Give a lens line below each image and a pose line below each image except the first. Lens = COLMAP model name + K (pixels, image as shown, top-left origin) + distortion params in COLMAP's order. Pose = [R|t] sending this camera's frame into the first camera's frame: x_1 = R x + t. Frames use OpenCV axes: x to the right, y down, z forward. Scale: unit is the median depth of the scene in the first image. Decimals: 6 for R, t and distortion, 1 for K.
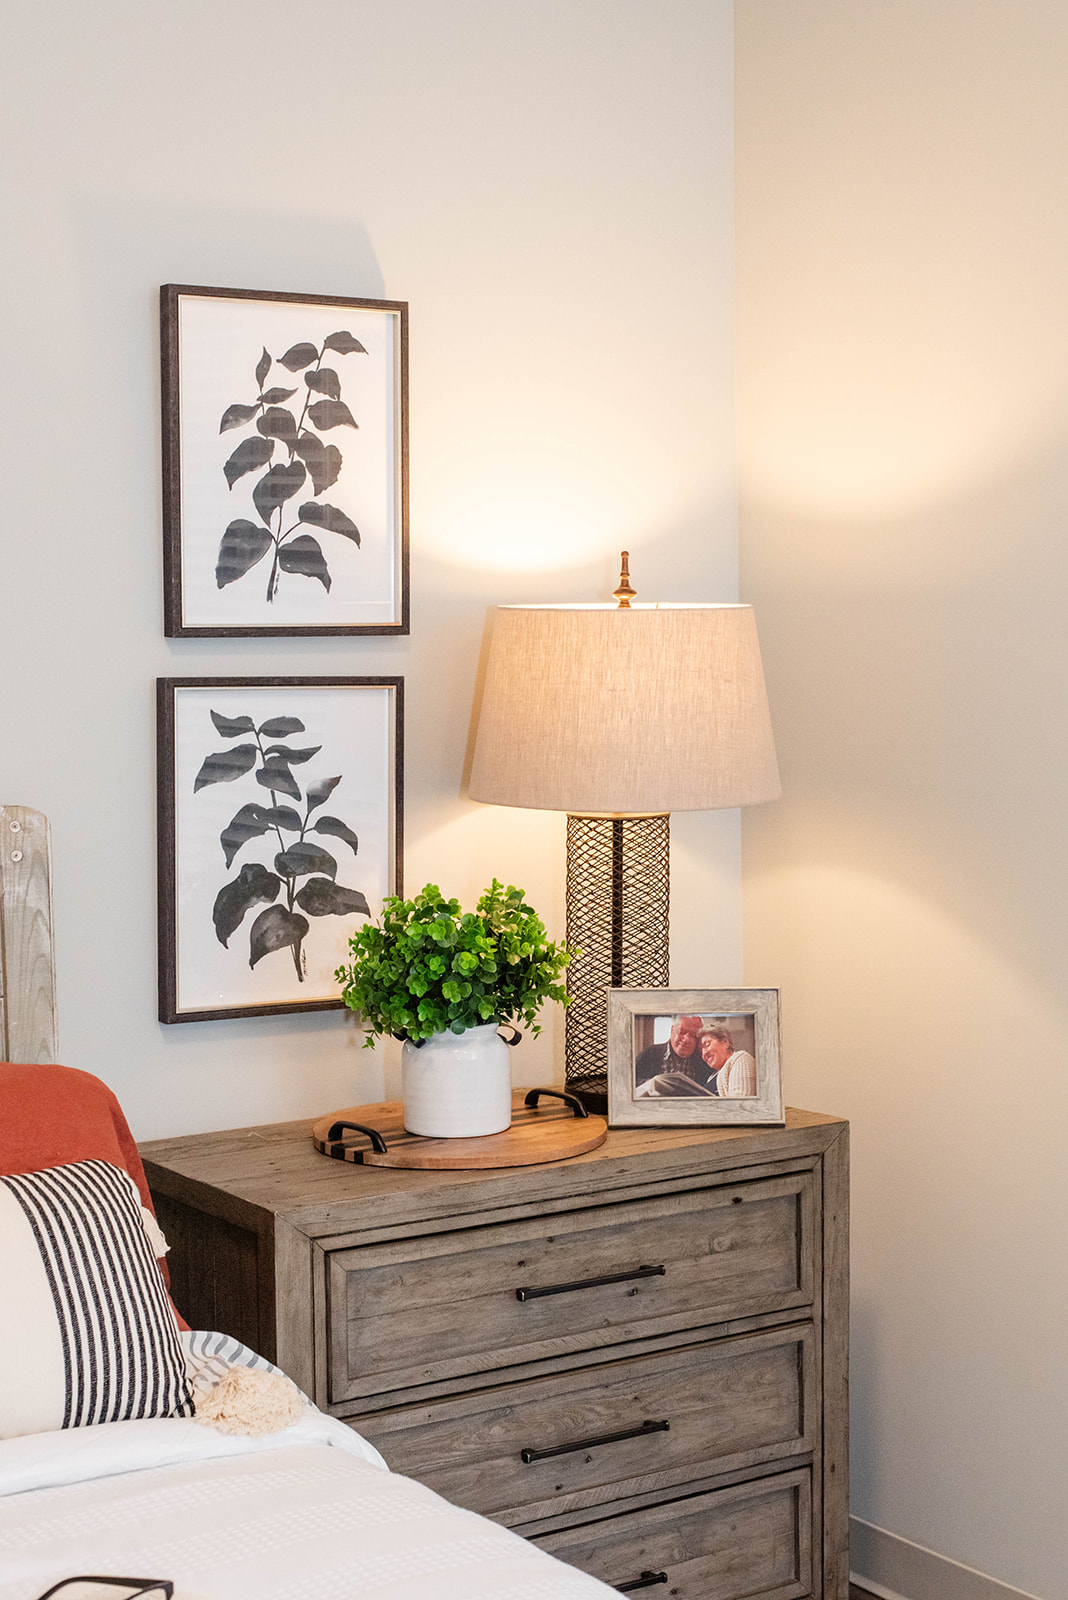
lens RADIAL K [[2366.7, 0, 534.0], [0, 2366.7, 800.0], [0, 0, 1]] dist [-0.000742, 0.099970]
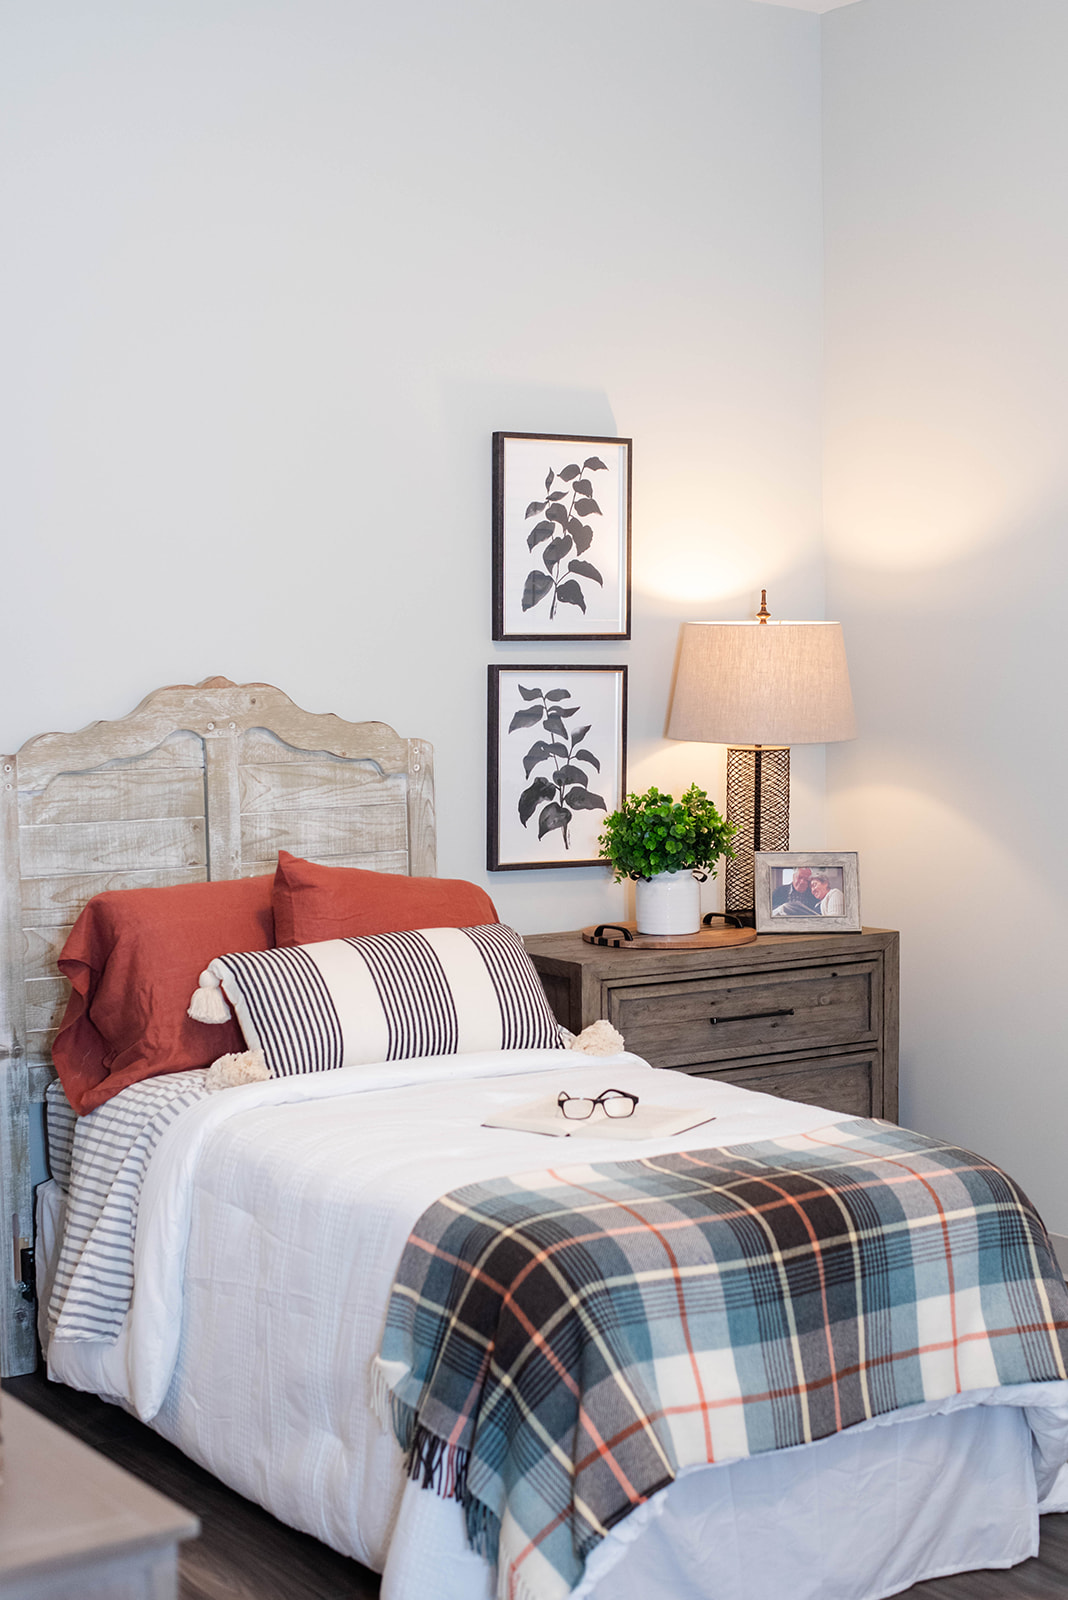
lens RADIAL K [[2366.7, 0, 534.0], [0, 2366.7, 800.0], [0, 0, 1]] dist [-0.000742, 0.099970]
pose [[0.999965, 0.001596, 0.008236, -0.138871], [-0.001538, 0.999974, -0.007006, 0.055334], [-0.008247, 0.006993, 0.999942, -0.670017]]
